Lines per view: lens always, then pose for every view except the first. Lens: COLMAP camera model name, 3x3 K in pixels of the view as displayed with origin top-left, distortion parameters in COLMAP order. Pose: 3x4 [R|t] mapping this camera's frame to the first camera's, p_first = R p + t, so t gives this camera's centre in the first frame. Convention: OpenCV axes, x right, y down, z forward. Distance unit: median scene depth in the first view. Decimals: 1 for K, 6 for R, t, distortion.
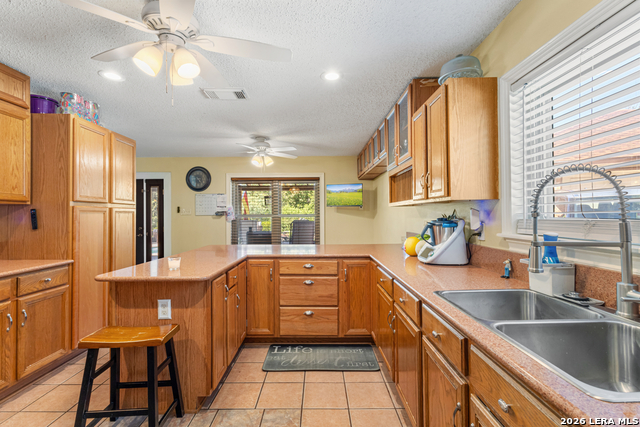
lens RADIAL K [[296.7, 0, 320.0], [0, 296.7, 213.5], [0, 0, 1]] dist [0.003778, 0.001637]
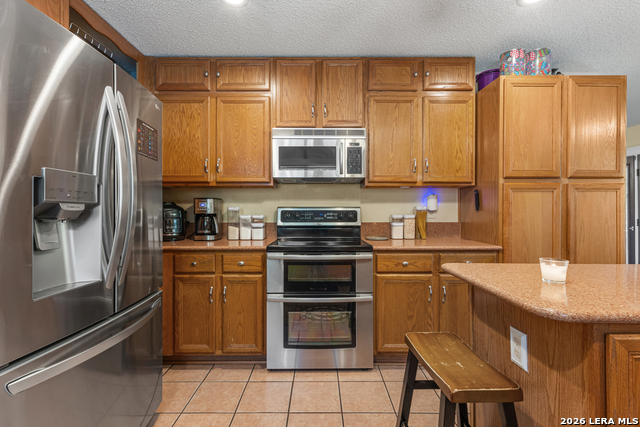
lens RADIAL K [[296.7, 0, 320.0], [0, 296.7, 213.5], [0, 0, 1]] dist [0.003778, 0.001637]
pose [[-0.002337, 0.011039, -0.999936, 0.022867], [0.009772, 0.999892, 0.011016, 0.047039], [0.999950, -0.009746, -0.002444, 0.485421]]
